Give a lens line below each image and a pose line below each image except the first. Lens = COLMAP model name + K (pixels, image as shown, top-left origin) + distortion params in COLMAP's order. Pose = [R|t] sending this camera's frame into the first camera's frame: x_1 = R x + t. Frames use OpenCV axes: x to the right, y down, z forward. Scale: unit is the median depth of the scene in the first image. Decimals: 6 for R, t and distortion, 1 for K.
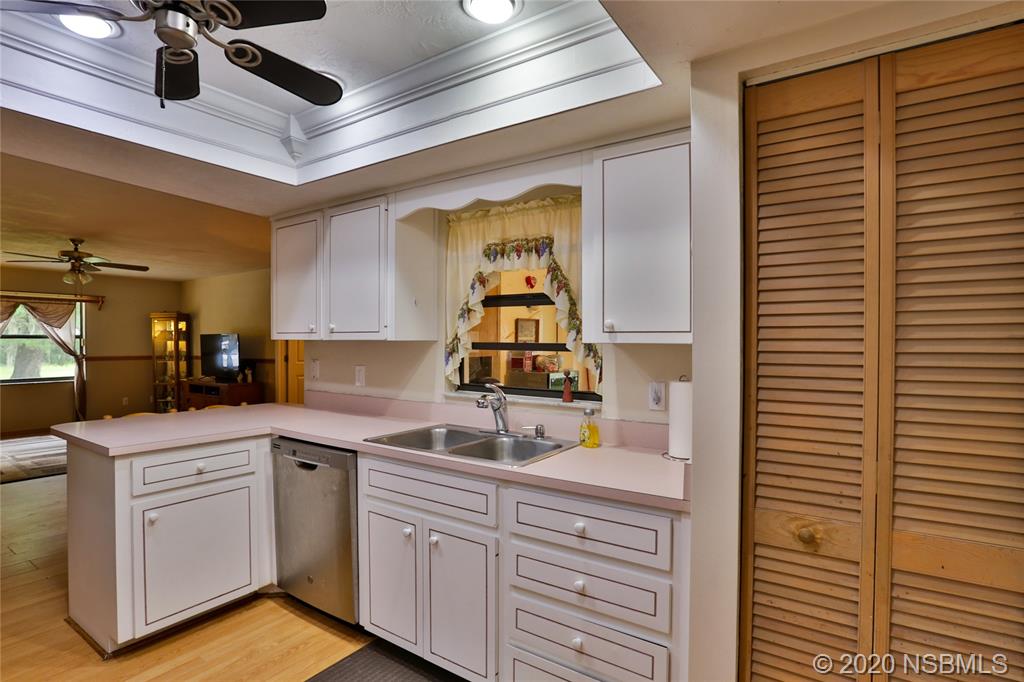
lens RADIAL K [[515.1, 0, 517.7], [0, 515.1, 344.7], [0, 0, 1]] dist [-0.066738, 0.026990]
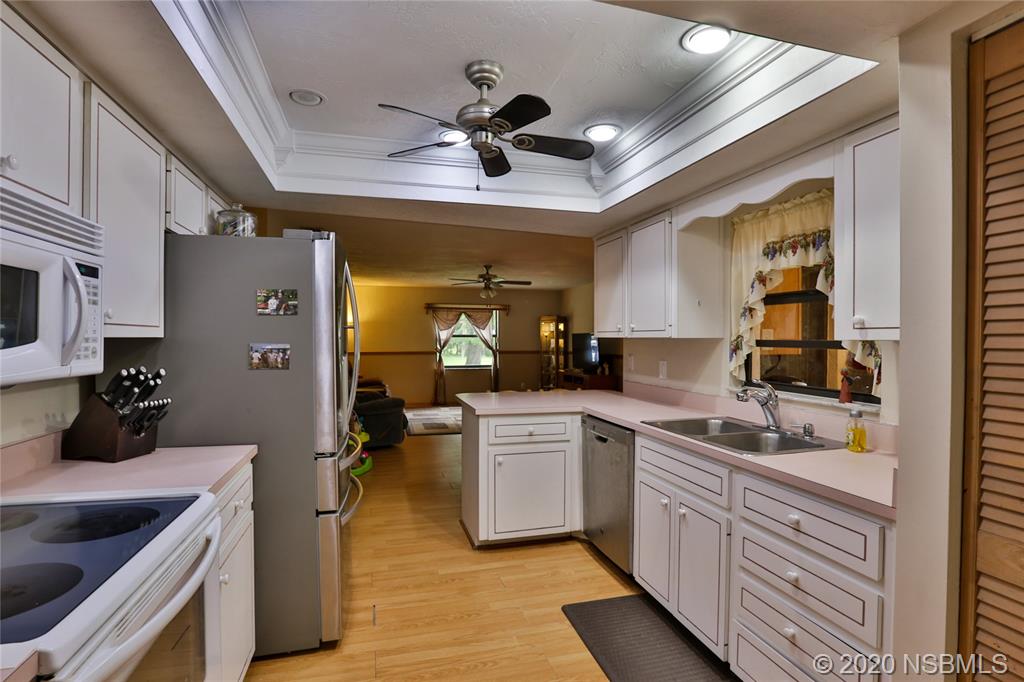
lens RADIAL K [[515.1, 0, 517.7], [0, 515.1, 344.7], [0, 0, 1]] dist [-0.066738, 0.026990]
pose [[0.762152, 0.007177, -0.647359, 0.233295], [-0.005377, 0.999974, 0.004757, 0.003283], [0.647376, -0.000145, 0.762171, -0.086597]]
